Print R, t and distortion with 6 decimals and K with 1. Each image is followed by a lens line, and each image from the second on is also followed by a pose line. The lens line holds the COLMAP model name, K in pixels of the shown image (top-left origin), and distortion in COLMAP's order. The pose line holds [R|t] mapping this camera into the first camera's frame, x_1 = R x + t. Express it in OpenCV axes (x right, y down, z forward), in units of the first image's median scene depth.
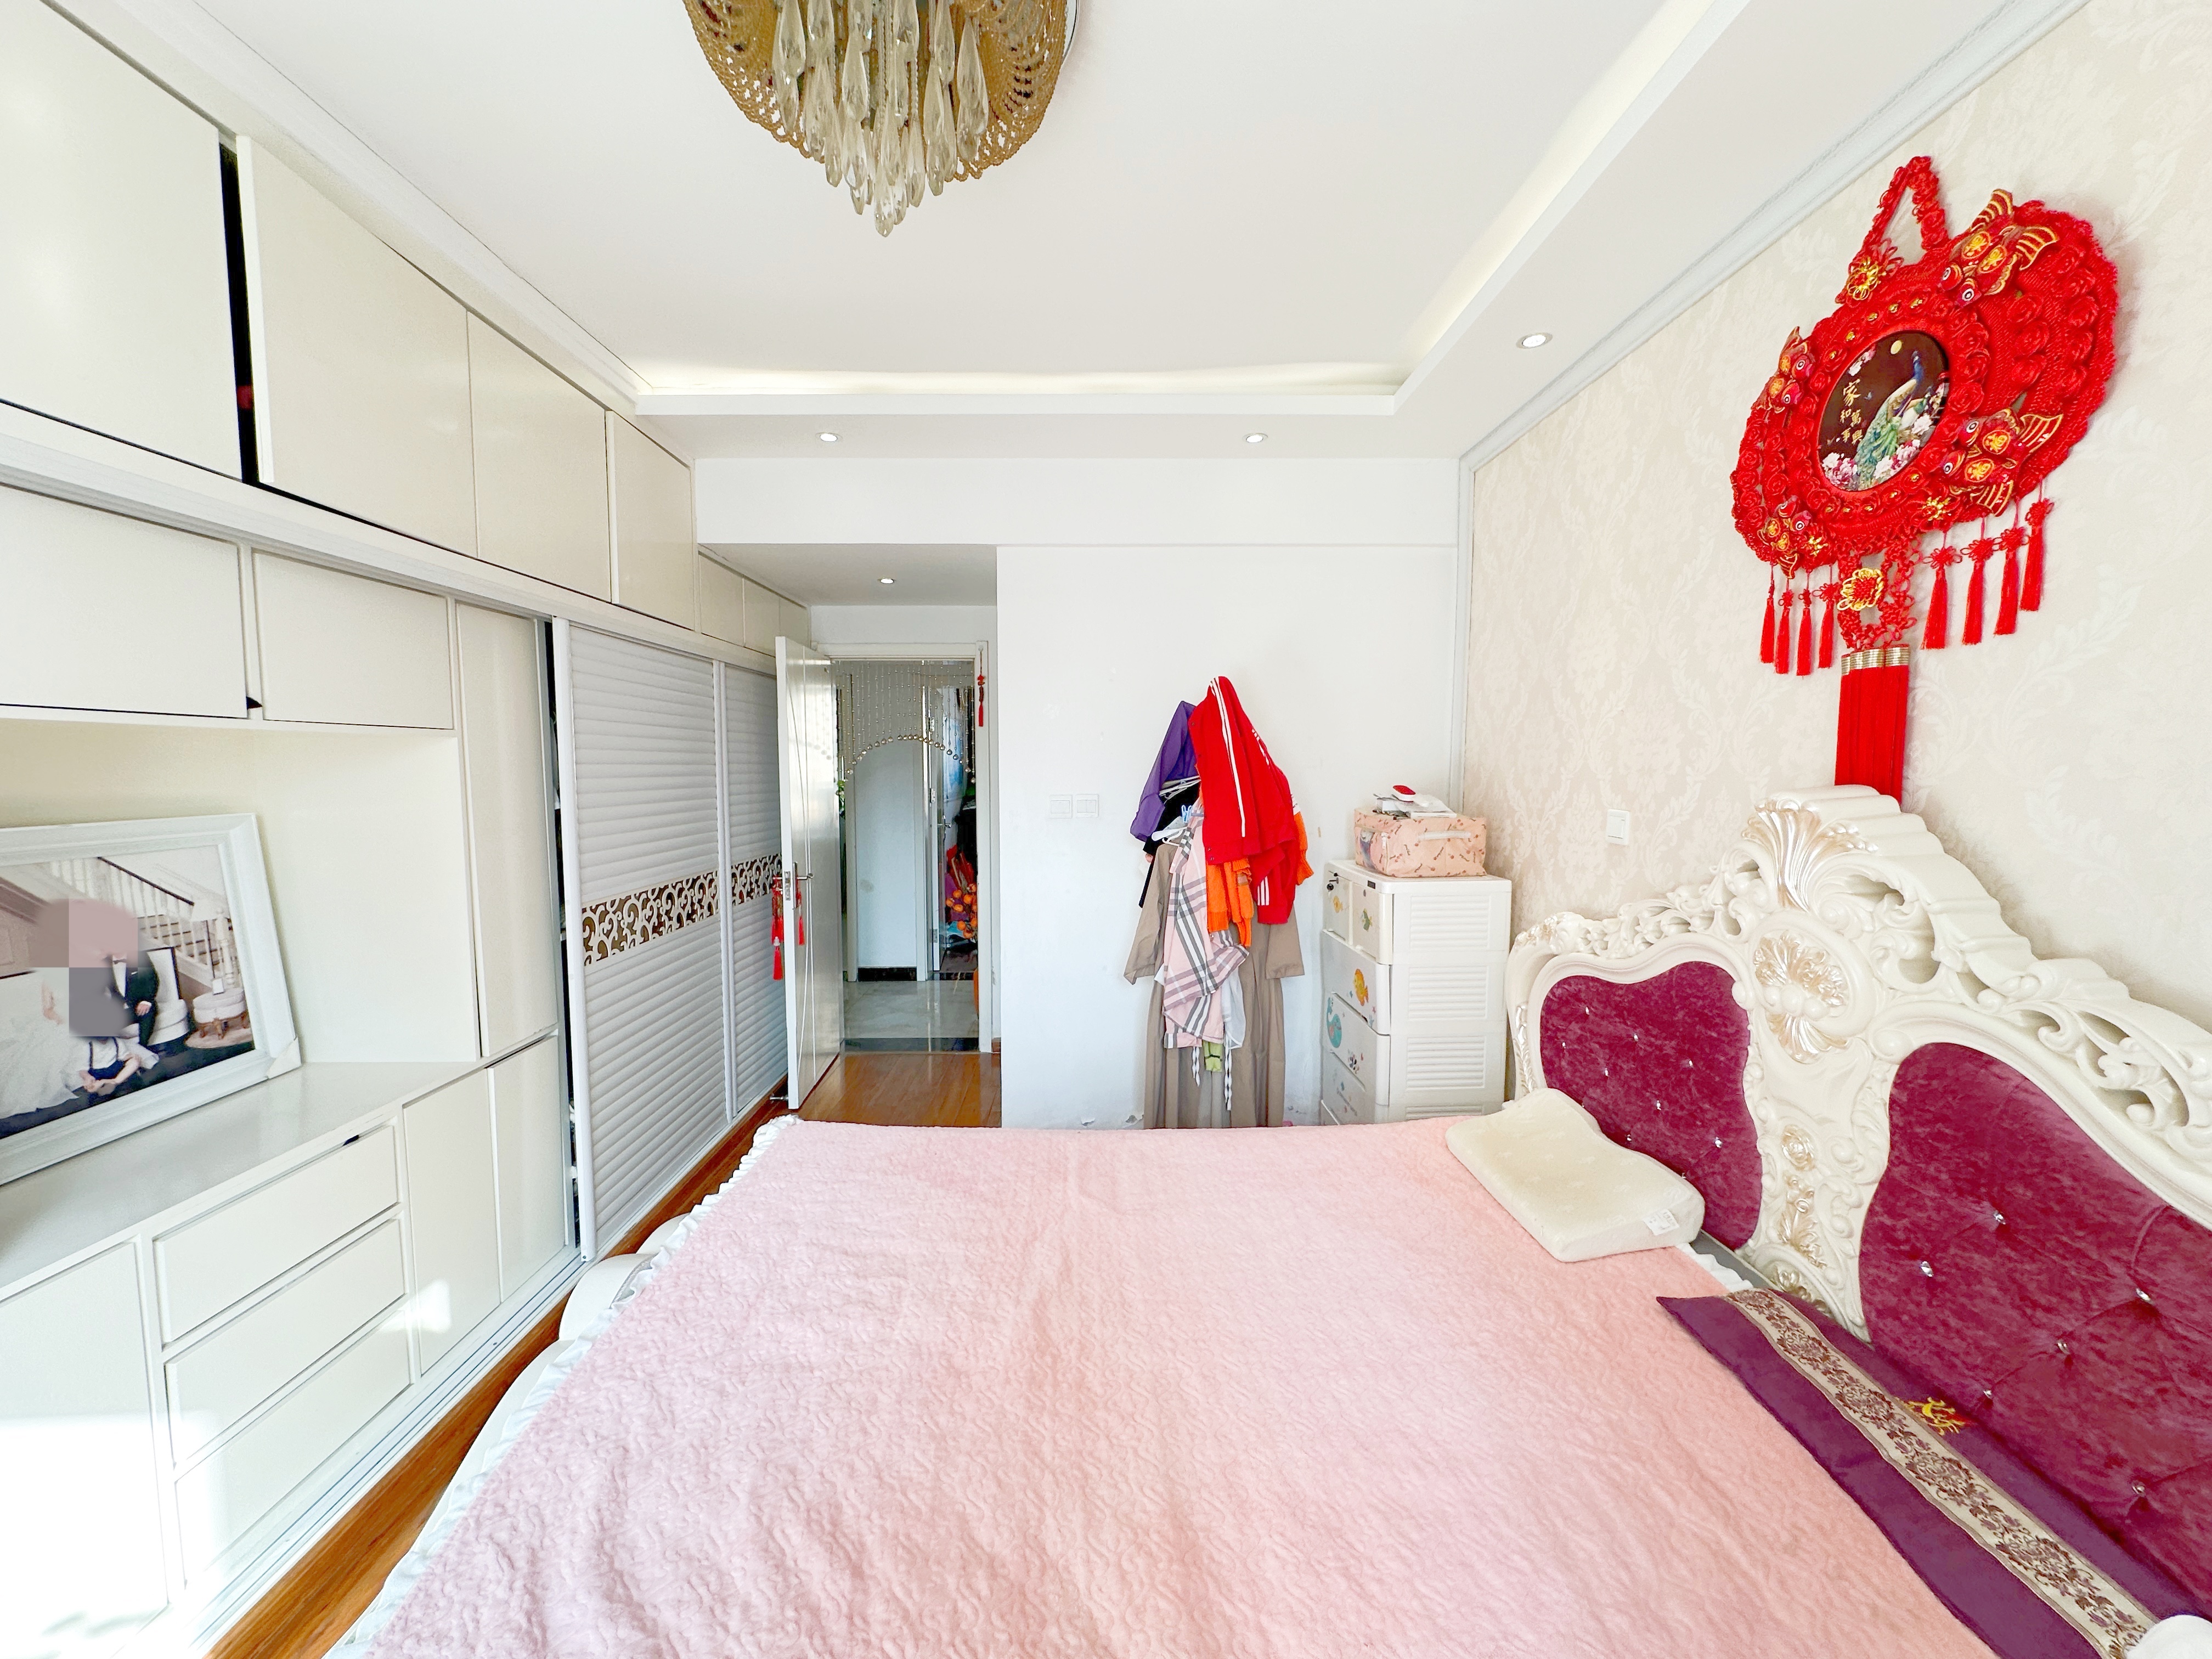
lens RADIAL K [[884.9, 0, 1111.9], [0, 884.9, 833.5], [0, 0, 1]] dist [0.000469, 0.000040]
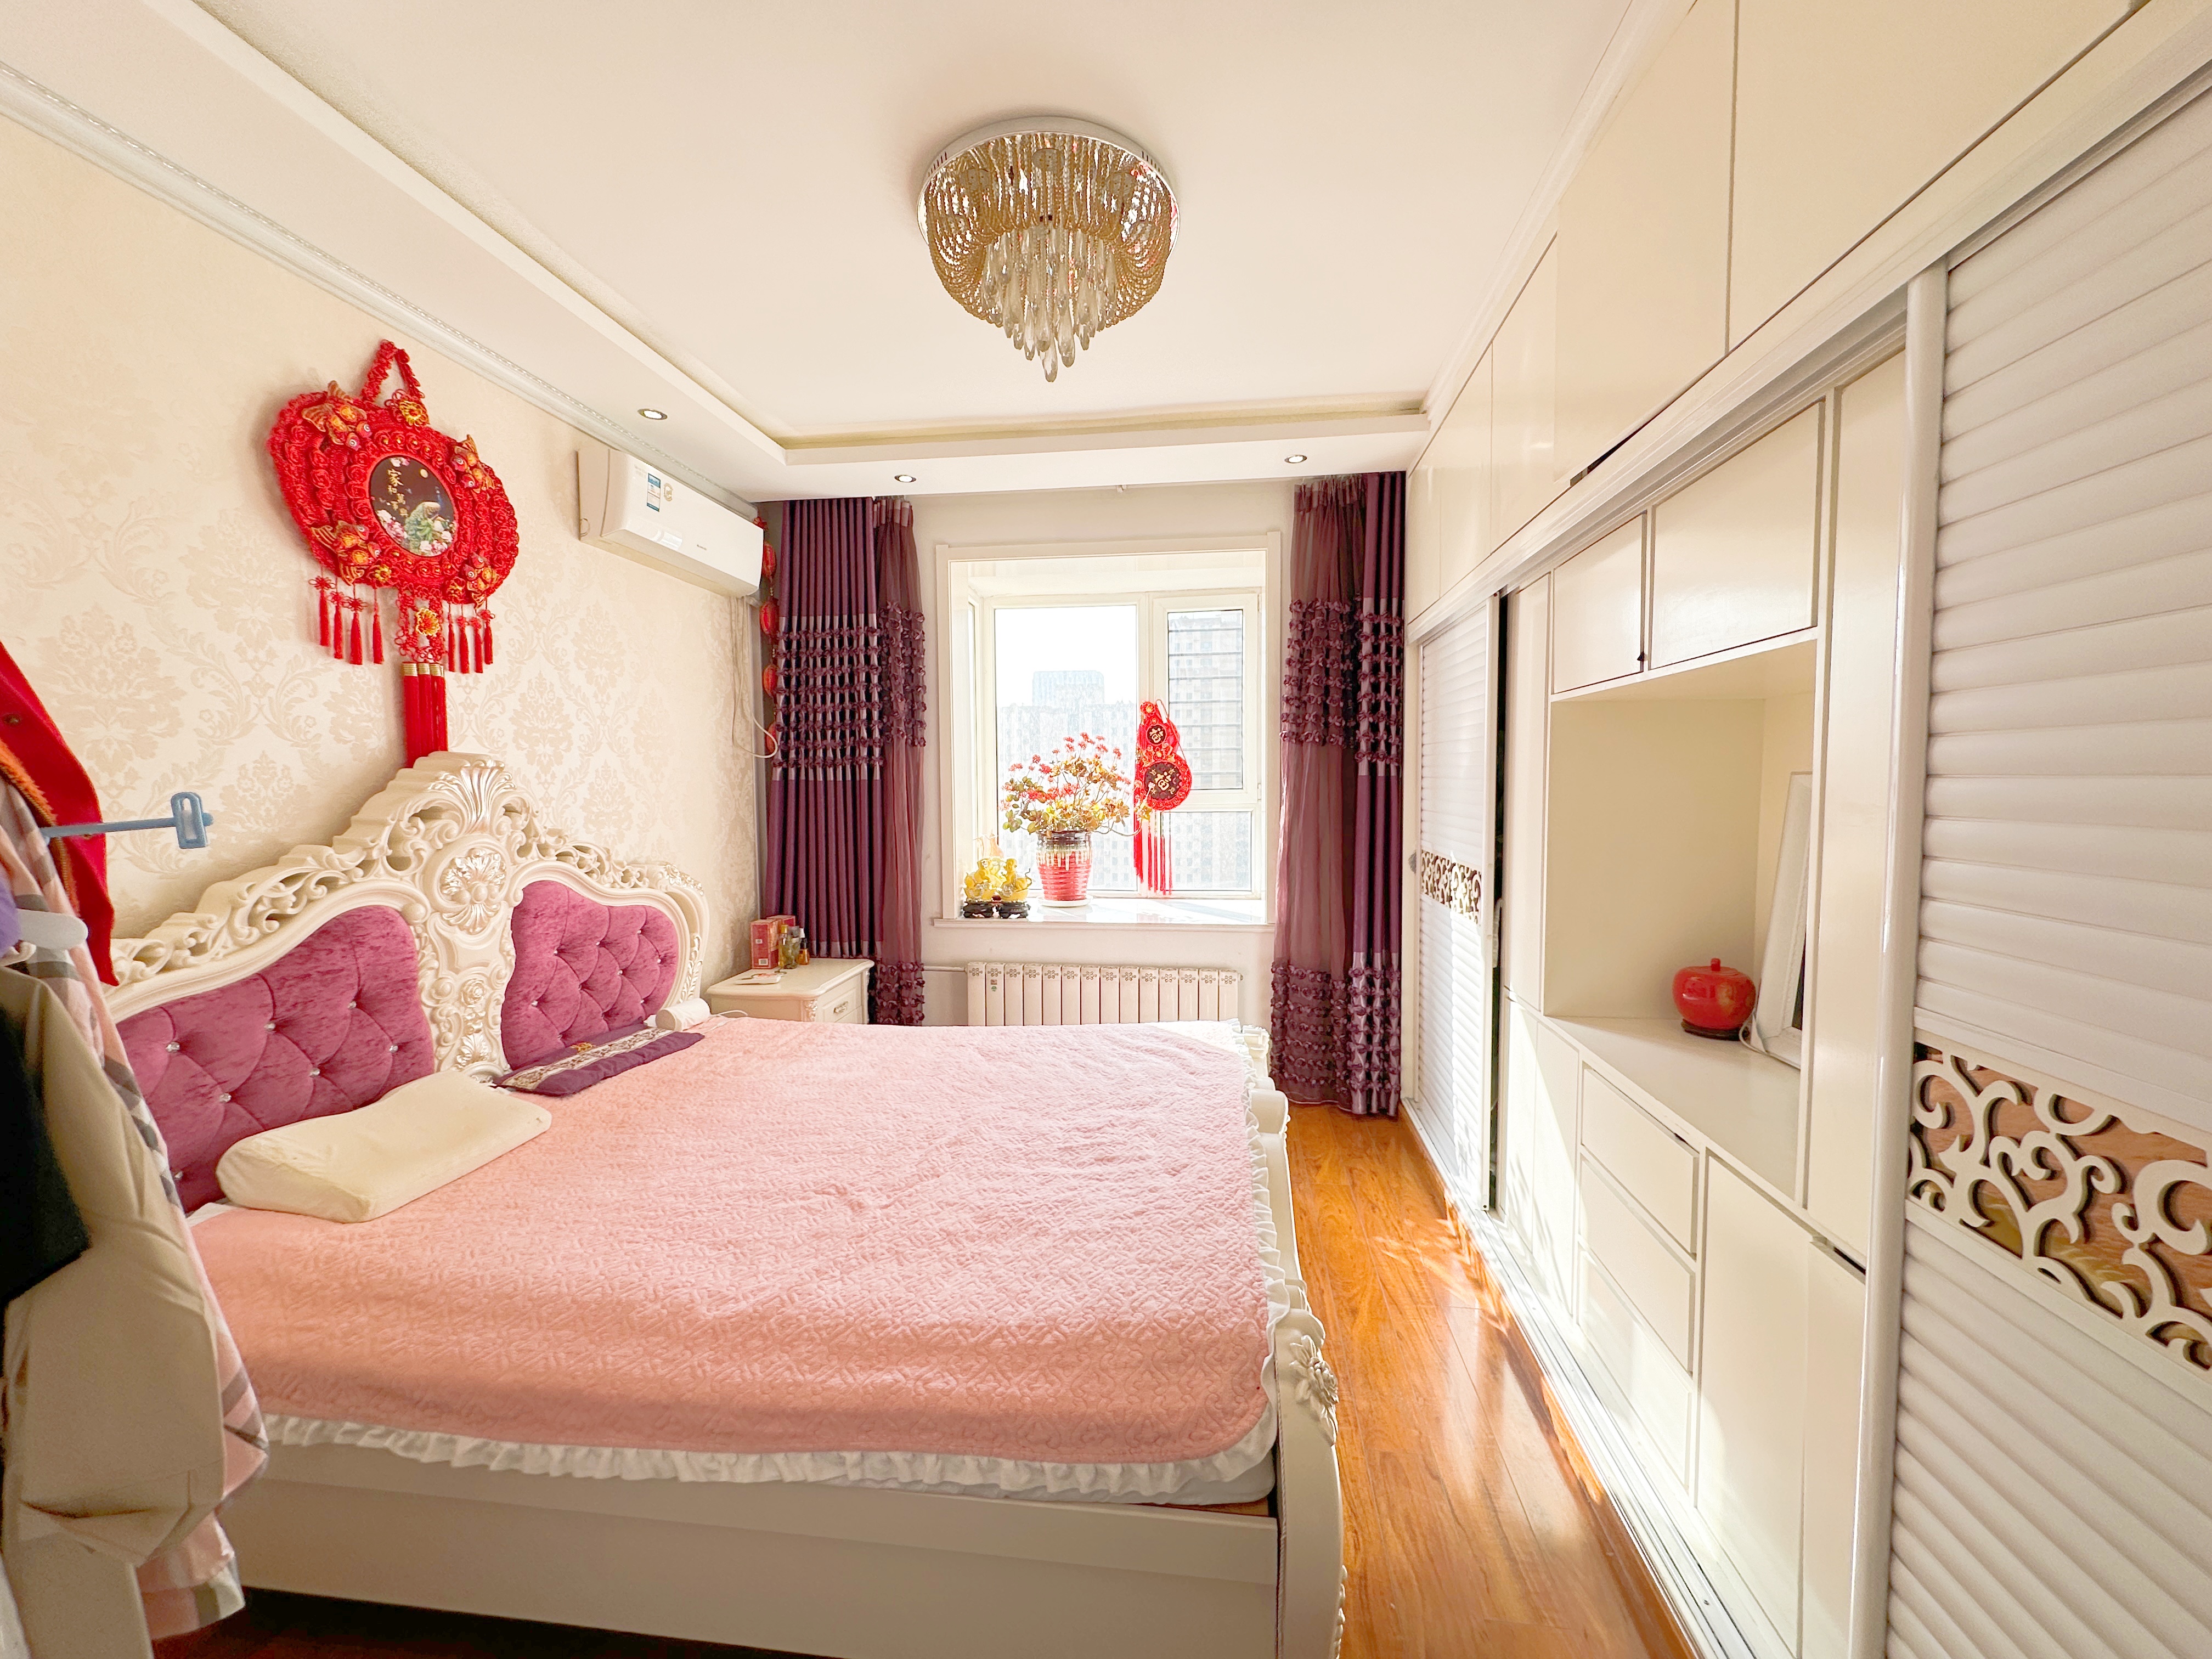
lens RADIAL K [[884.9, 0, 1111.0], [0, 884.9, 823.8], [0, 0, 1]] dist [0.000469, 0.000040]
pose [[-0.988651, 0.000174, 0.150231, -0.488684], [0.018555, 0.992485, 0.120954, -0.087270], [-0.149081, 0.122368, -0.981224, 2.143379]]
